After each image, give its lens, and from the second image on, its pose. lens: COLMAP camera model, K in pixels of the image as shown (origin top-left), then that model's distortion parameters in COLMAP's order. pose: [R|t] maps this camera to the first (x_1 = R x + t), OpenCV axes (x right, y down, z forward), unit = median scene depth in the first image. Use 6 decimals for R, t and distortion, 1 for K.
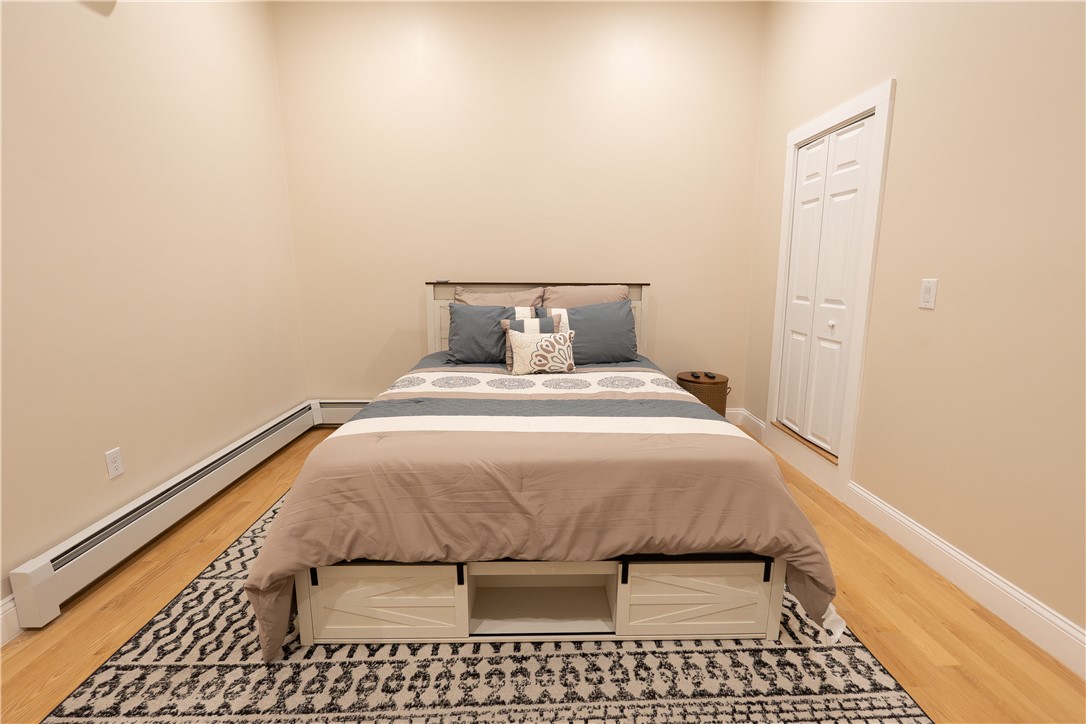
lens RADIAL K [[496.3, 0, 543.8], [0, 496.3, 358.7], [0, 0, 1]] dist [-0.004488, -0.000293]
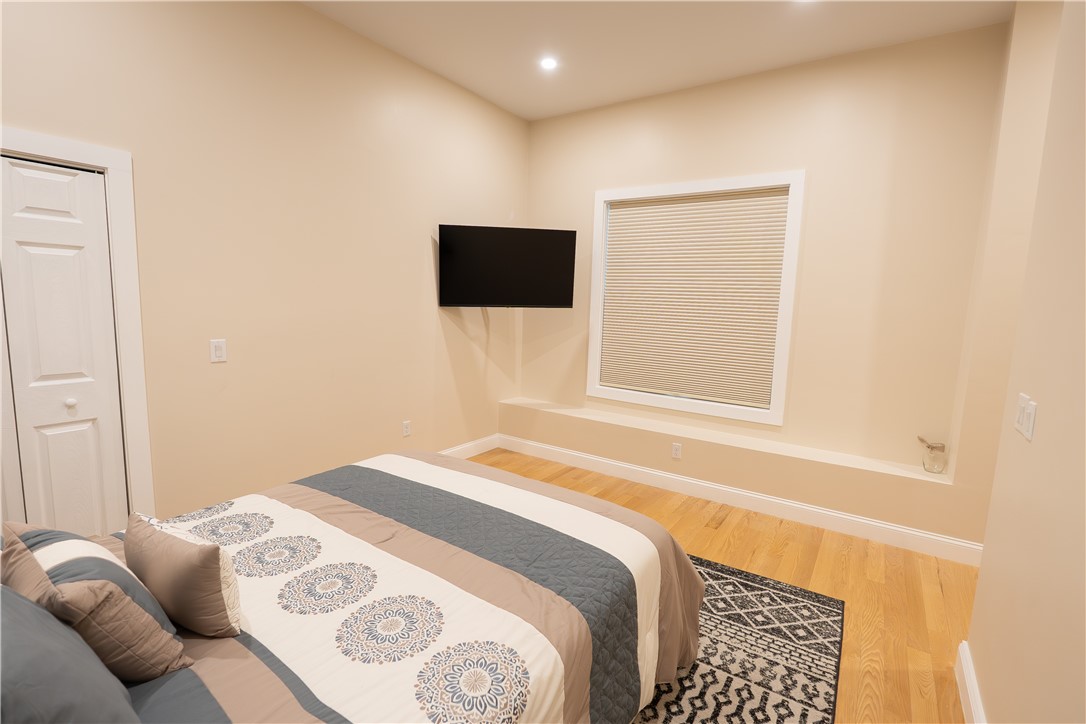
lens RADIAL K [[496.3, 0, 544.2], [0, 496.3, 360.6], [0, 0, 1]] dist [-0.004488, -0.000293]
pose [[-0.806747, -0.100168, 0.582346, -0.908563], [0.069054, 0.962792, 0.261270, -0.518632], [-0.586849, 0.250992, -0.769813, 2.013626]]
